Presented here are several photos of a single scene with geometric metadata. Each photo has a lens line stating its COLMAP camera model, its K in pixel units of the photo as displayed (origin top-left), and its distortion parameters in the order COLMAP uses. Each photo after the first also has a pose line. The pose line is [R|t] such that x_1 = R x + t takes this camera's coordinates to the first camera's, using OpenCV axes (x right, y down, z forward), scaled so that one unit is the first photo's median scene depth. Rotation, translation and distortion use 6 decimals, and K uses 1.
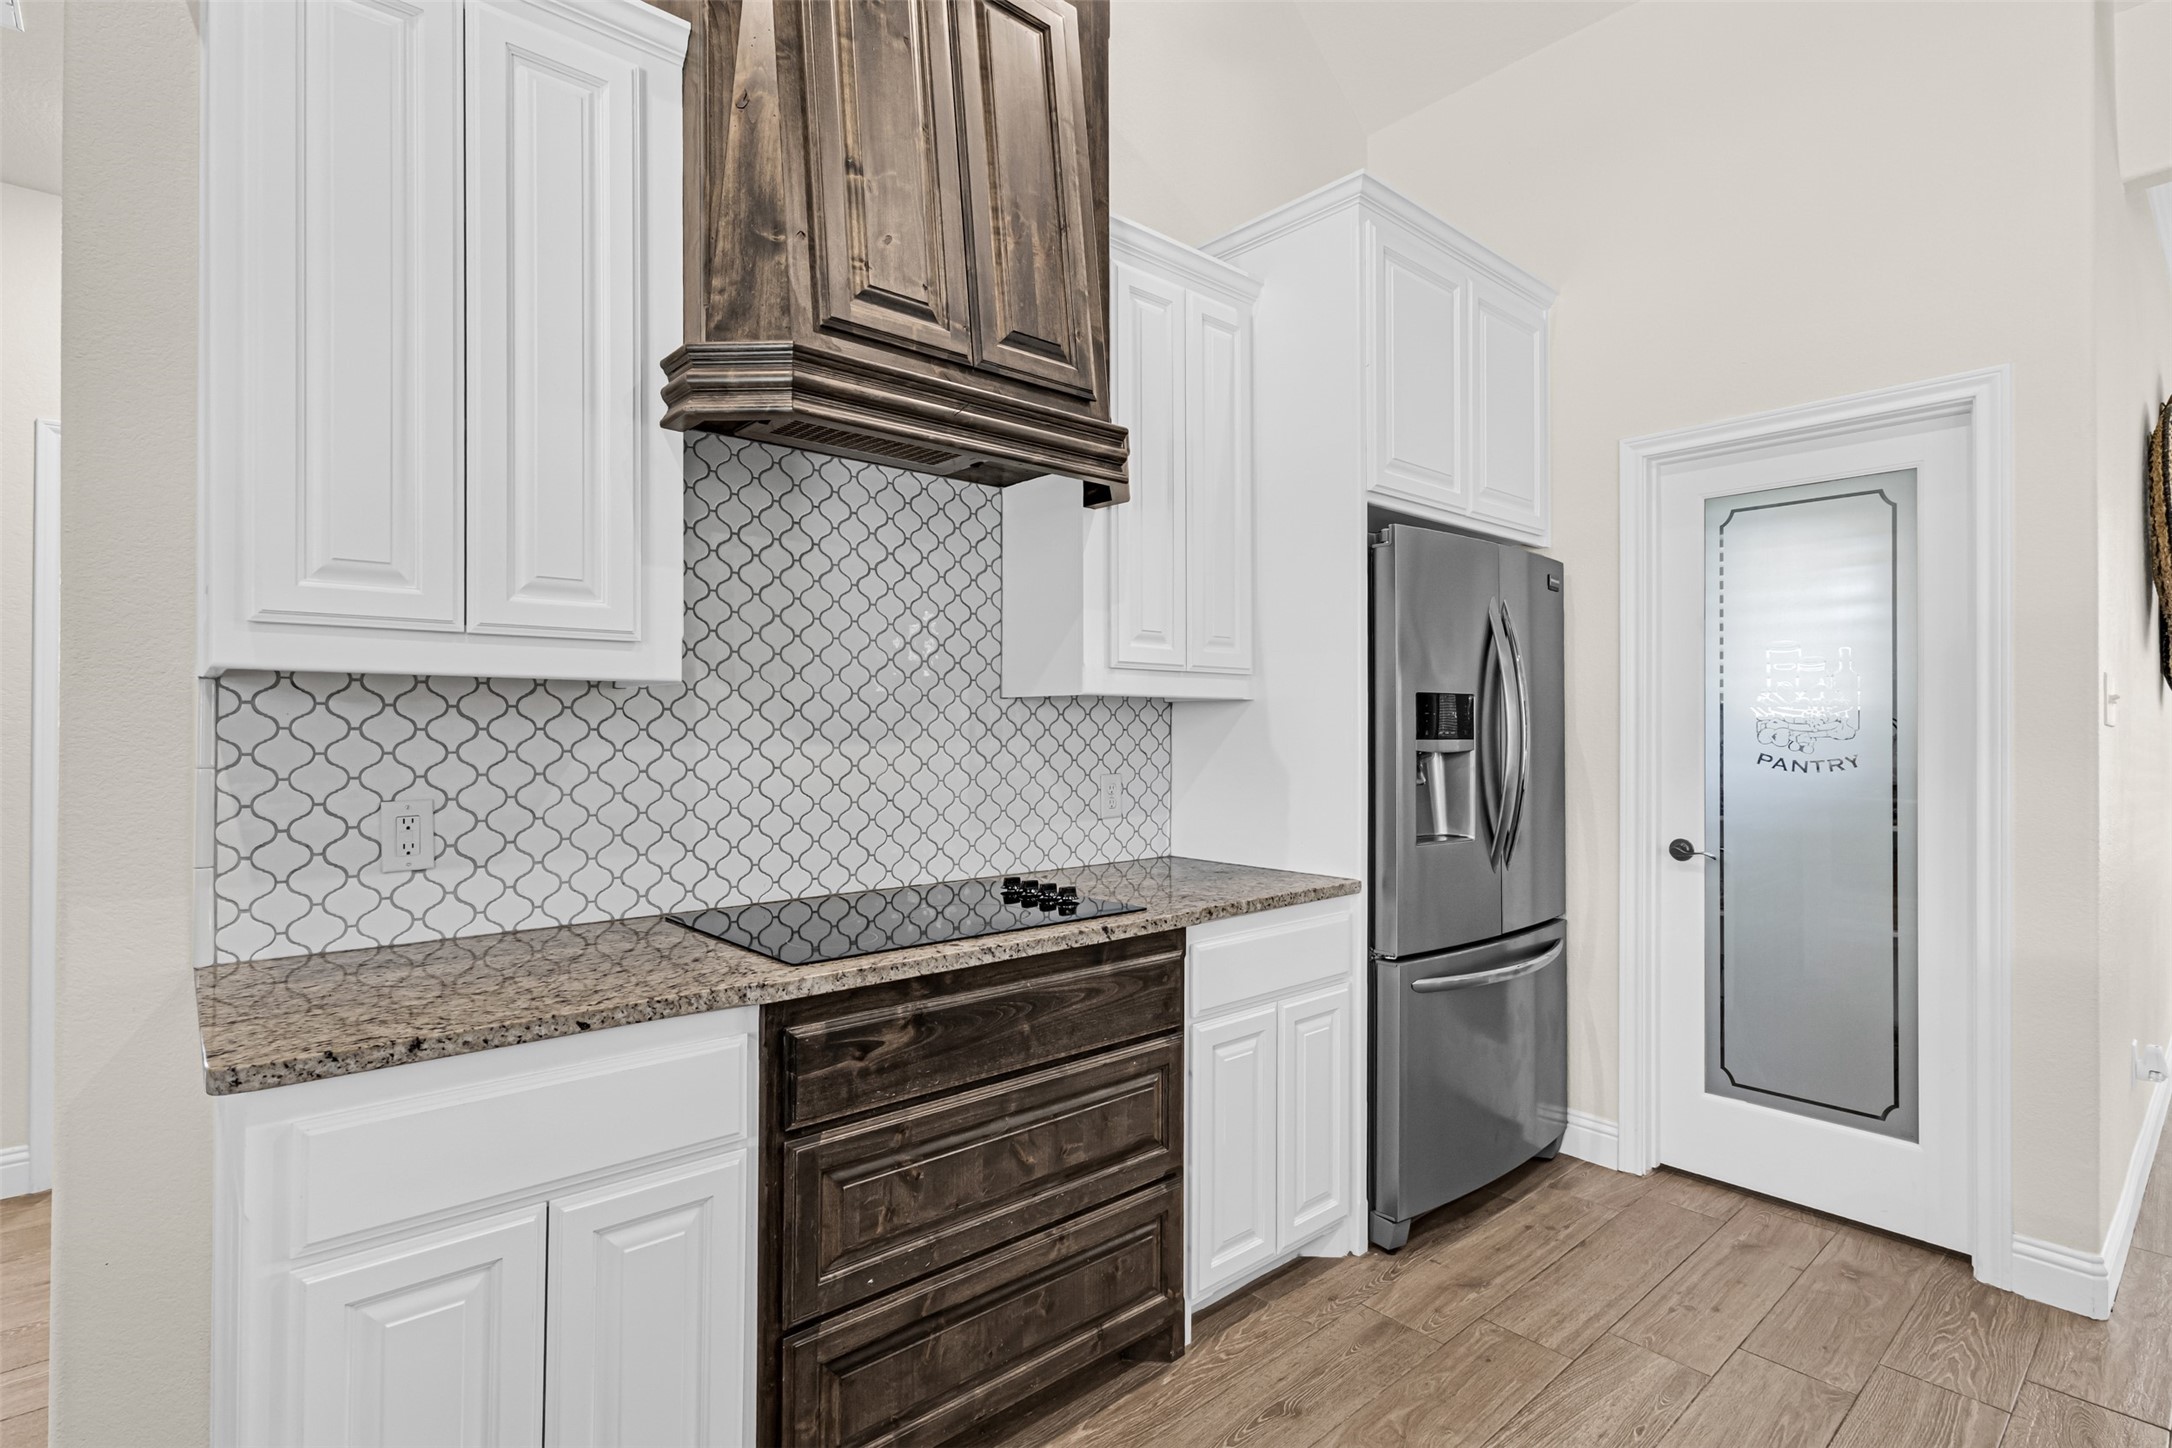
lens RADIAL K [[1033.1, 0, 1074.4], [0, 1033.1, 718.2], [0, 0, 1]] dist [0.003731, 0.003023]
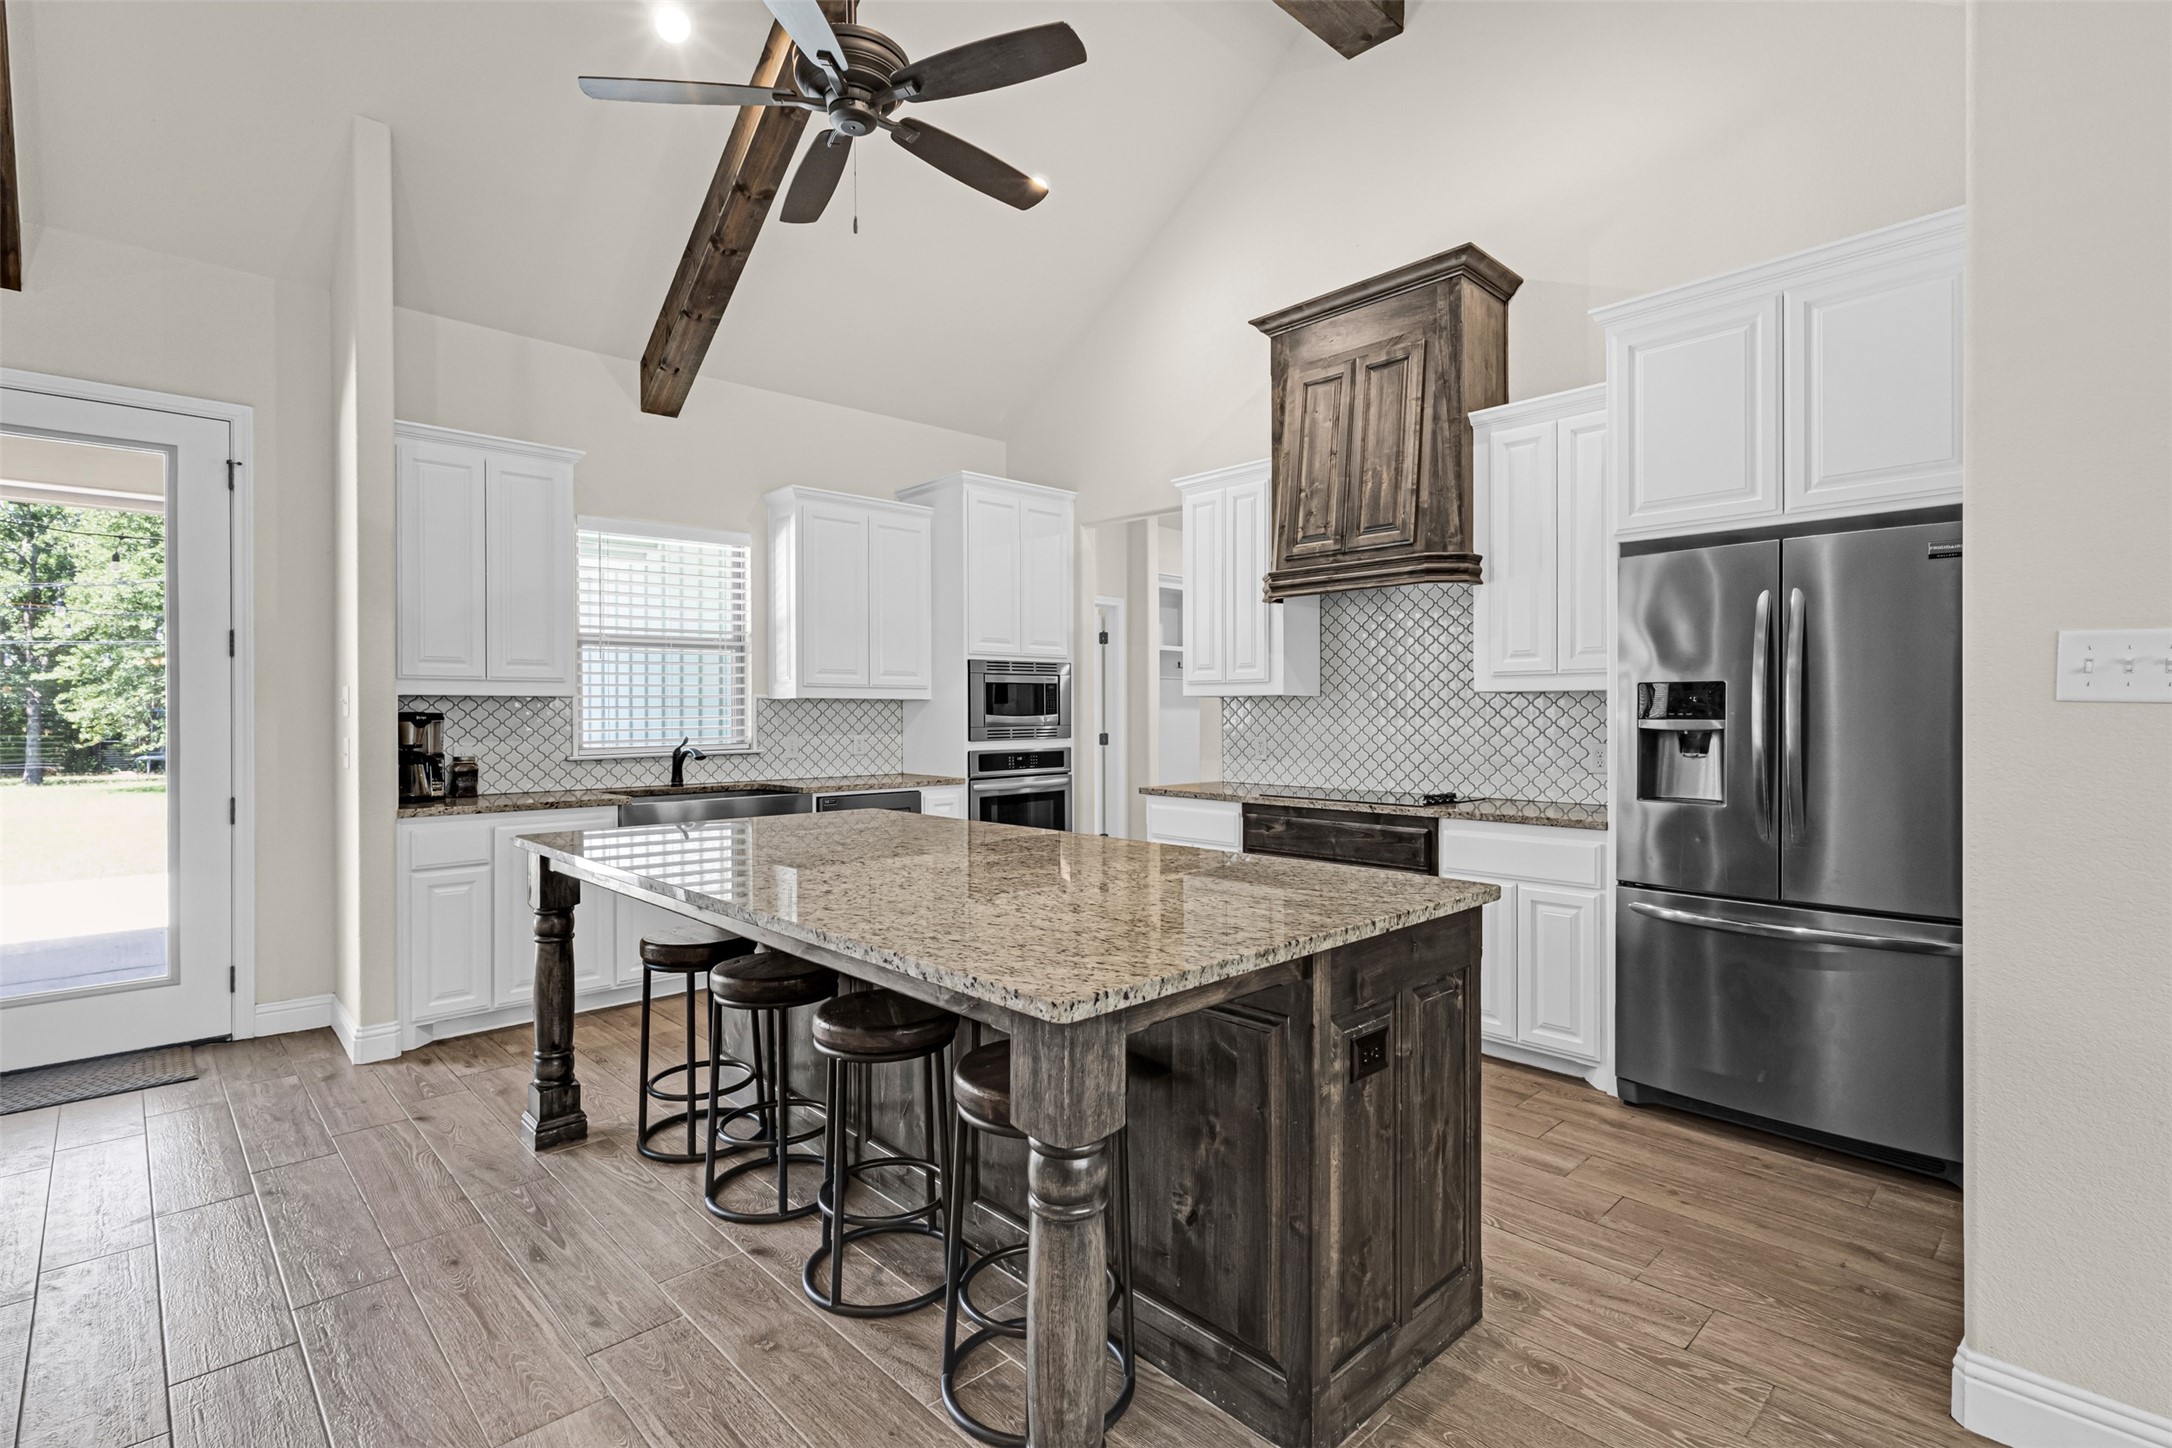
lens RADIAL K [[1013.4, 0, 1084.2], [0, 1013.4, 715.0], [0, 0, 1]] dist [-0.002900, 0.000260]
pose [[0.044515, -0.000810, -0.999008, 1.764568], [0.009399, 0.999956, -0.000392, 0.010464], [0.998965, -0.009372, 0.044520, 0.275835]]
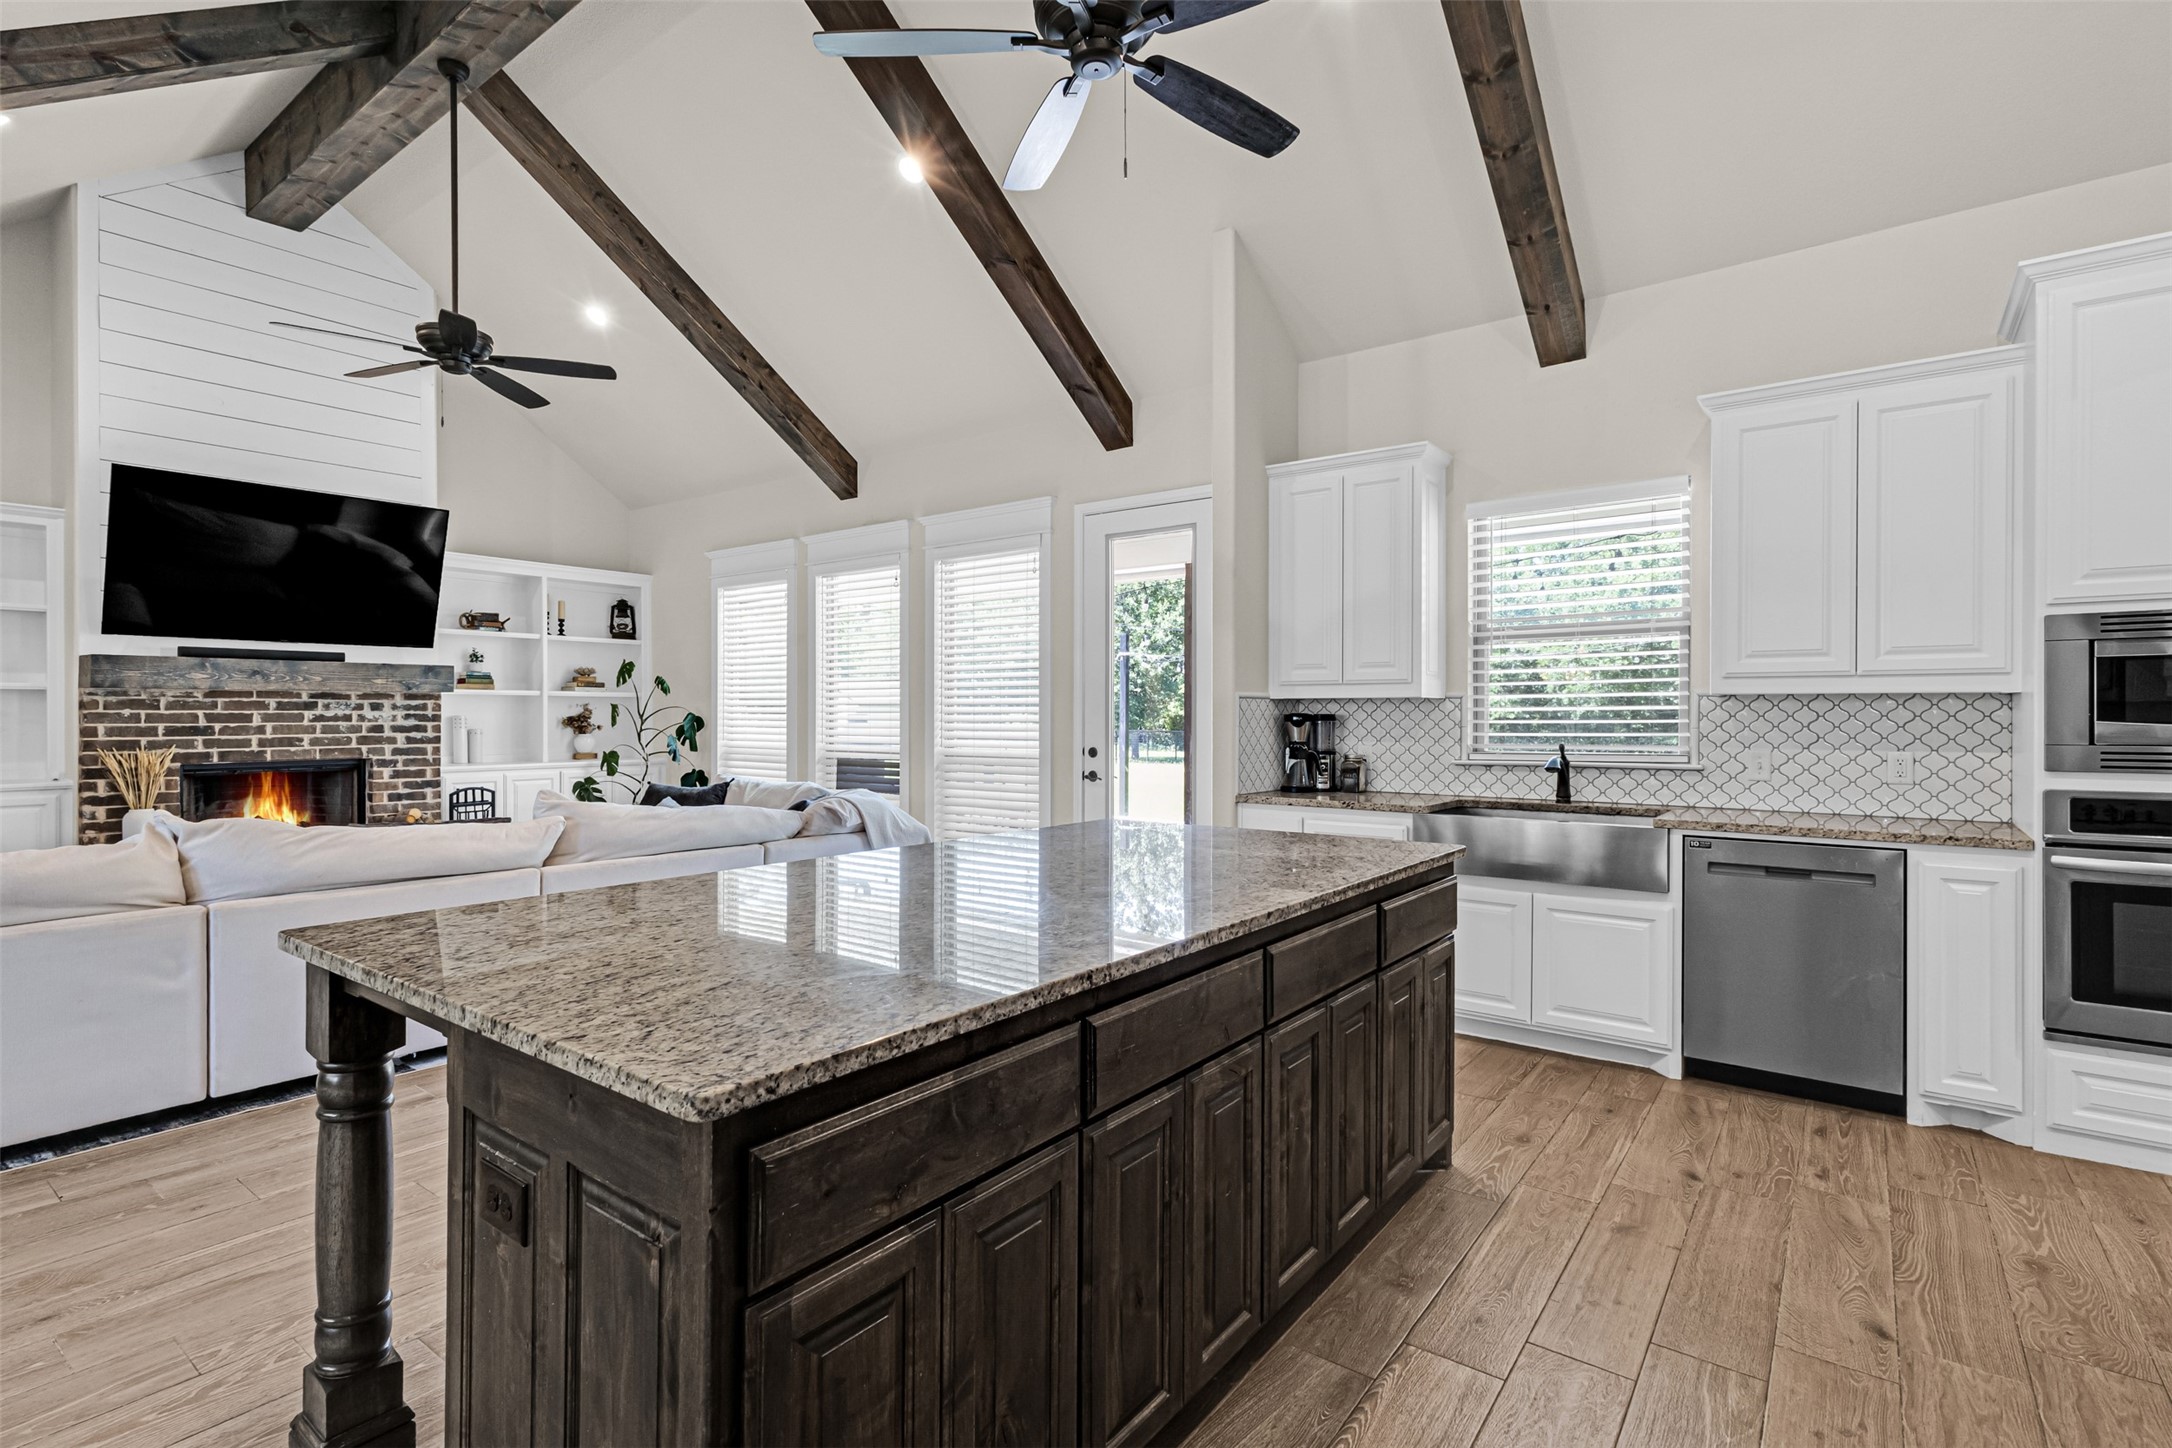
lens RADIAL K [[1033.1, 0, 1074.4], [0, 1033.1, 718.2], [0, 0, 1]] dist [0.003731, 0.003023]
pose [[-0.978350, -0.001737, -0.206952, 0.770662], [-0.001443, 0.999998, -0.001570, 0.006889], [0.206954, -0.001237, -0.978350, 1.166890]]
